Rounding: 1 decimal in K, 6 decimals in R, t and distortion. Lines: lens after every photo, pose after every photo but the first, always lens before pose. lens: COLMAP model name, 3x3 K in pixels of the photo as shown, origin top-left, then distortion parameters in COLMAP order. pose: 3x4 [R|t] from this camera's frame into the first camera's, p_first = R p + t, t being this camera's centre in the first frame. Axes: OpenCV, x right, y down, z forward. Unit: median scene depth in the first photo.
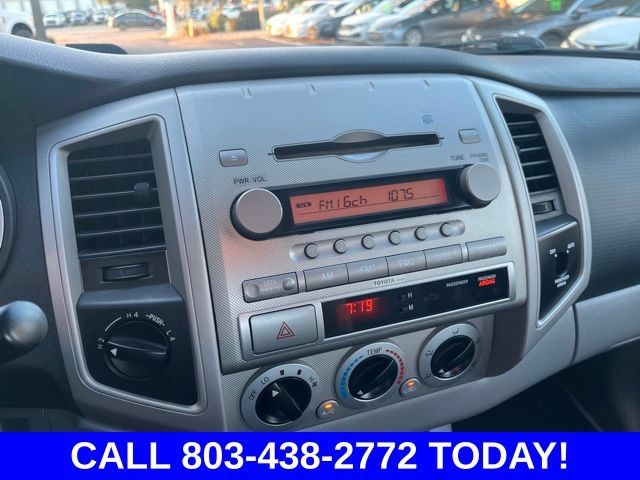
lens RADIAL K [[496.0, 0, 320.0], [0, 496.0, 240.0], [0, 0, 1]] dist [0.060134, -0.093659]
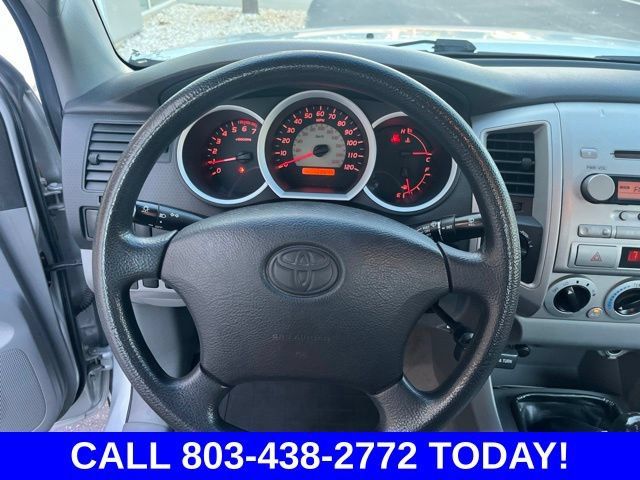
lens RADIAL K [[496.0, 0, 320.0], [0, 496.0, 240.0], [0, 0, 1]] dist [0.060134, -0.093659]
pose [[0.916898, 0.226888, -0.328359, -0.388032], [-0.182626, 0.970026, 0.160307, 0.018155], [0.354889, -0.087018, 0.930850, -0.962737]]
